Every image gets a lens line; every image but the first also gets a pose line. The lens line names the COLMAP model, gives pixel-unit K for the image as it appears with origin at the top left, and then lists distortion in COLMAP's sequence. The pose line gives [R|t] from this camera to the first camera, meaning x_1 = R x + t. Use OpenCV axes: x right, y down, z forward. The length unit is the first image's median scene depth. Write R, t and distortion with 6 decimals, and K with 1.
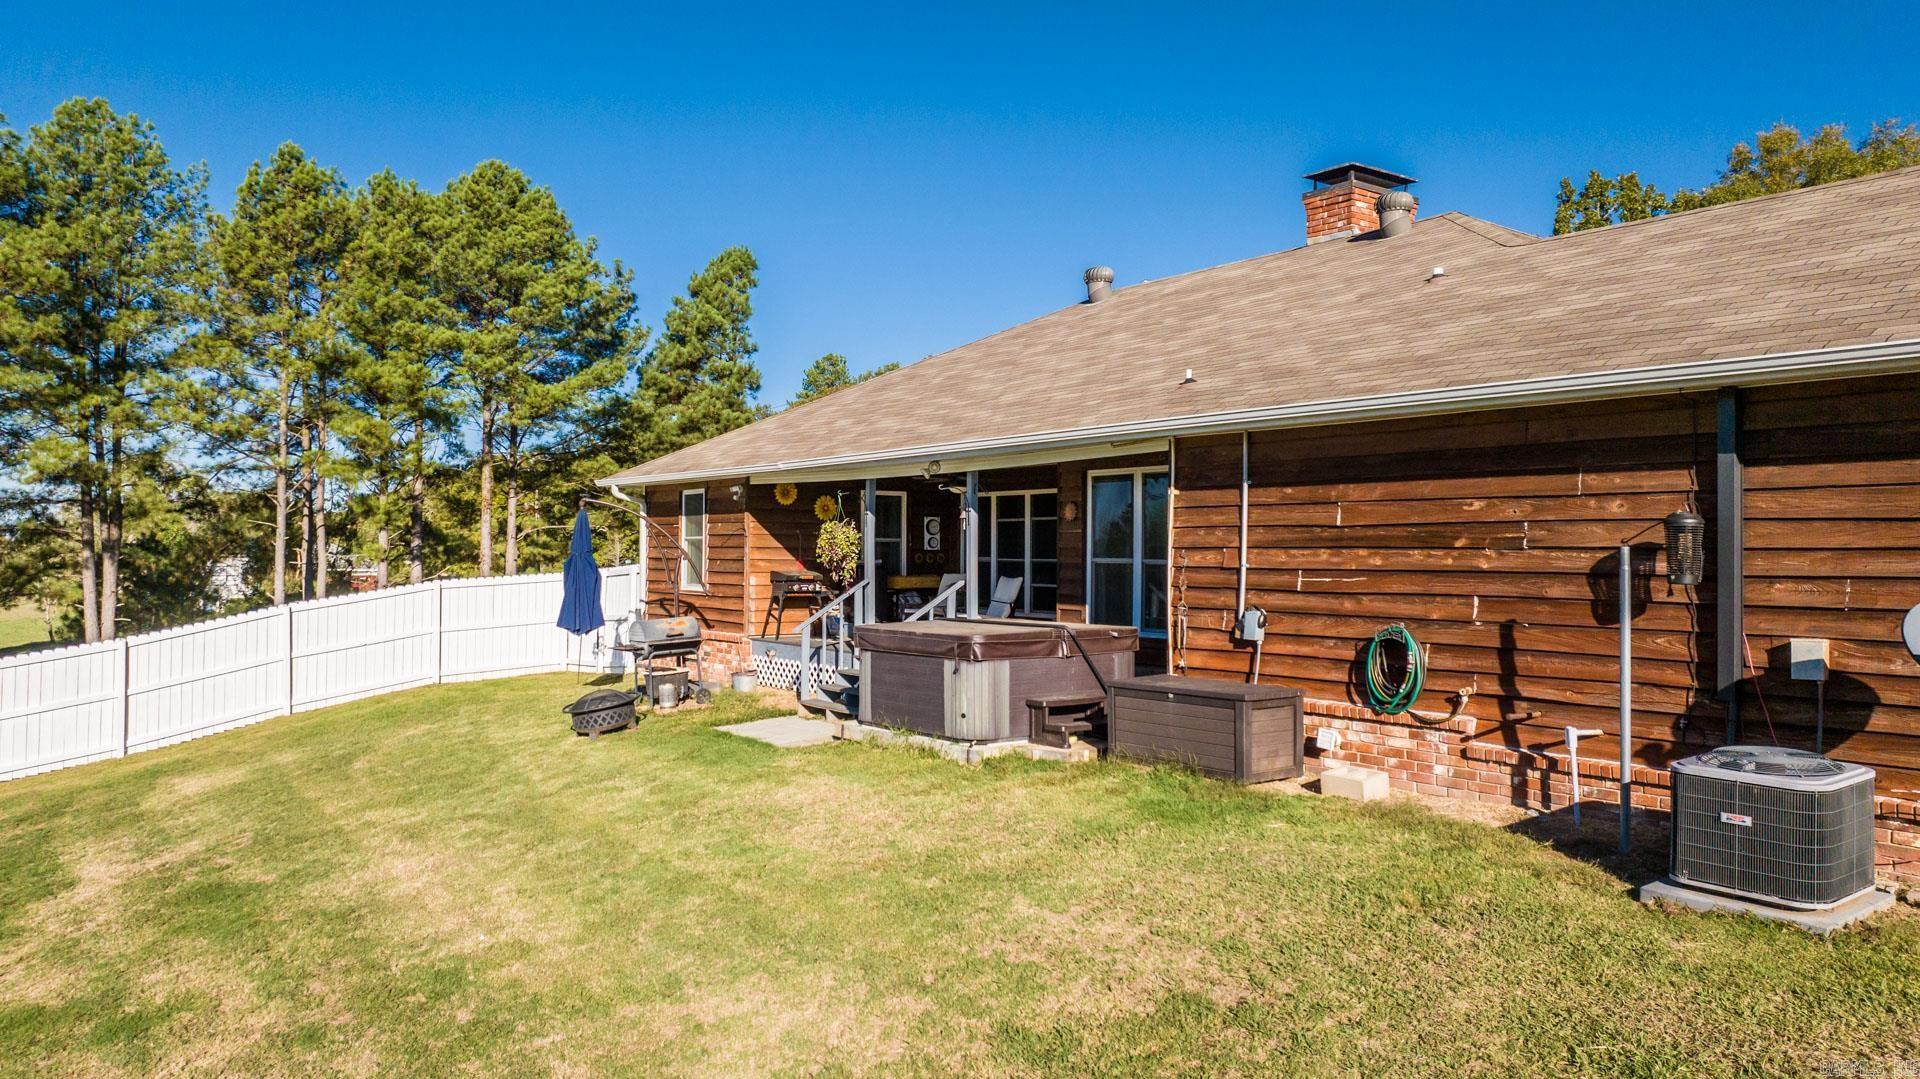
lens RADIAL K [[1346.5, 0, 960.0], [0, 1346.5, 539.5], [0, 0, 1]] dist [-0.007241, 0.004683]
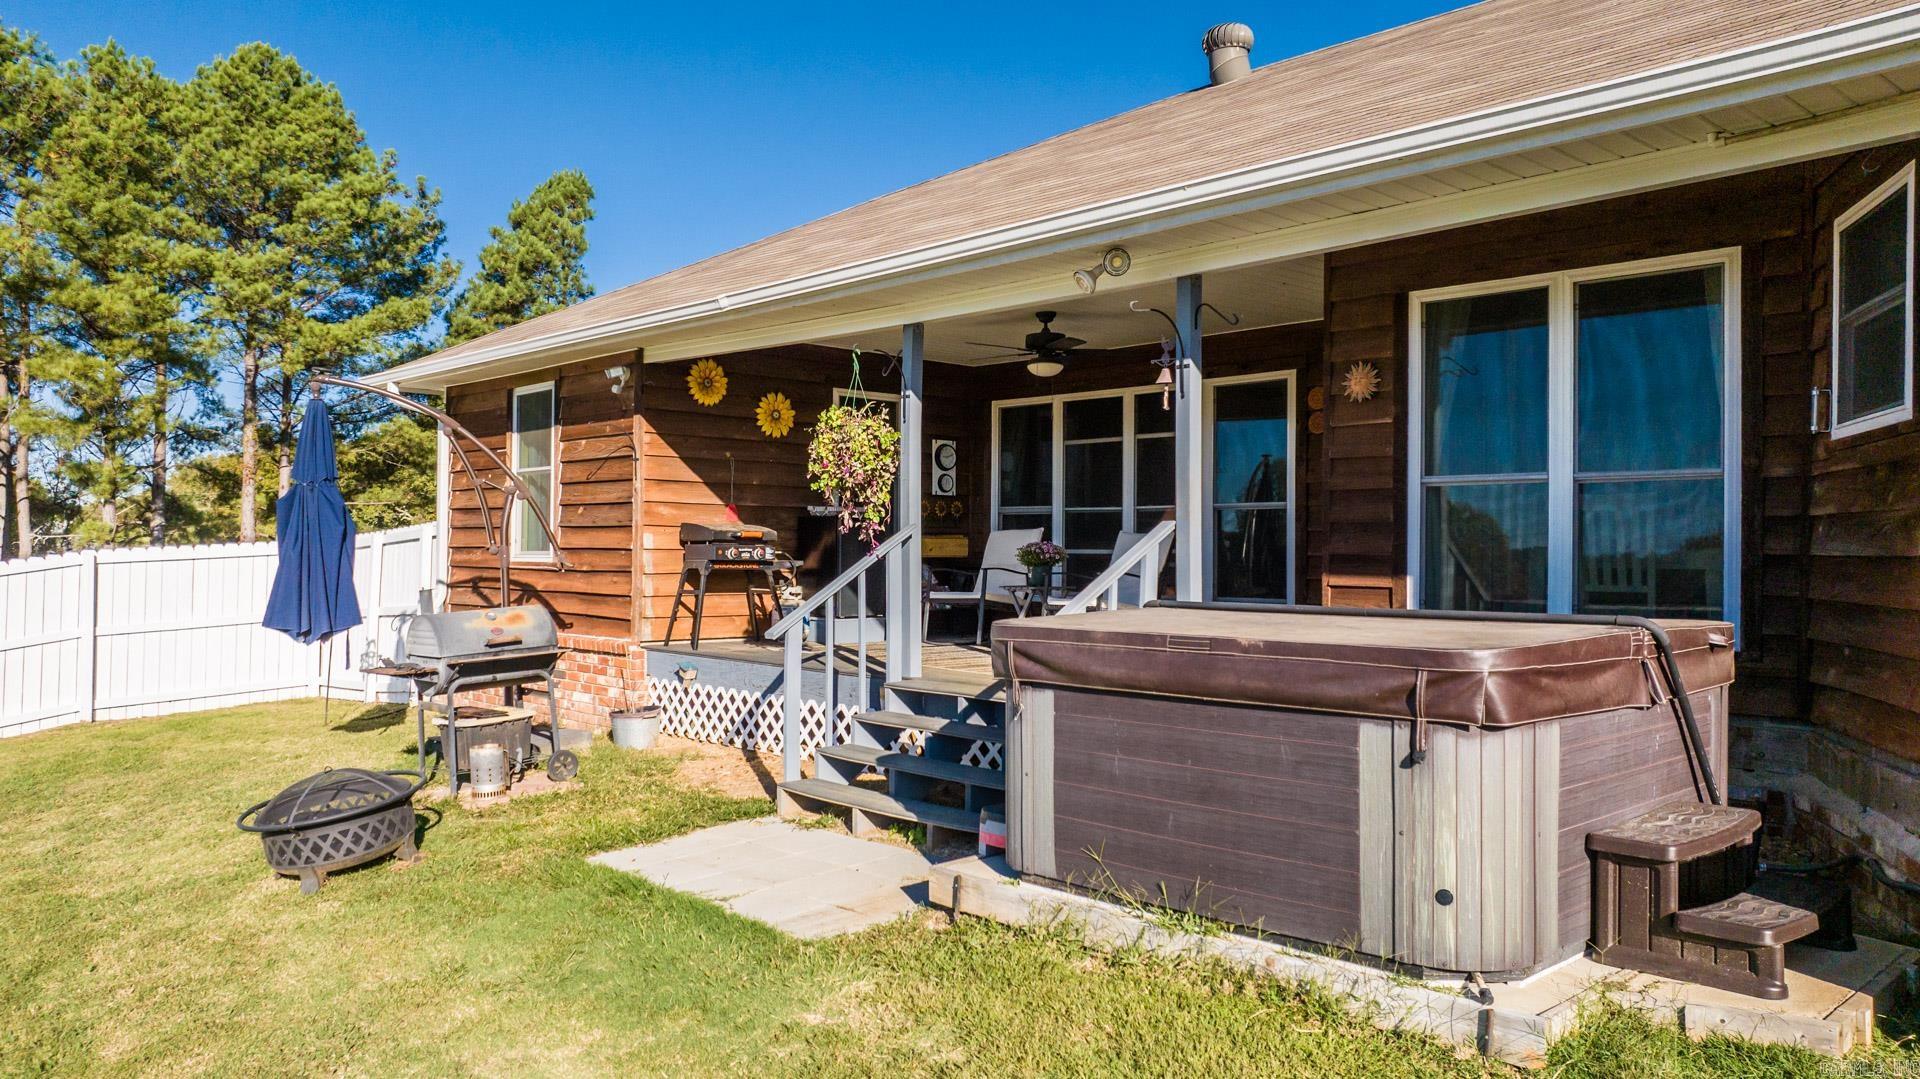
lens RADIAL K [[1355.8, 0, 960.0], [0, 1355.8, 539.5], [0, 0, 1]] dist [-0.057150, 0.077029]
pose [[0.991818, 0.003304, 0.127619, -0.088154], [-0.003635, 0.999991, 0.002358, 0.025319], [-0.127610, -0.002803, 0.991820, 0.395401]]
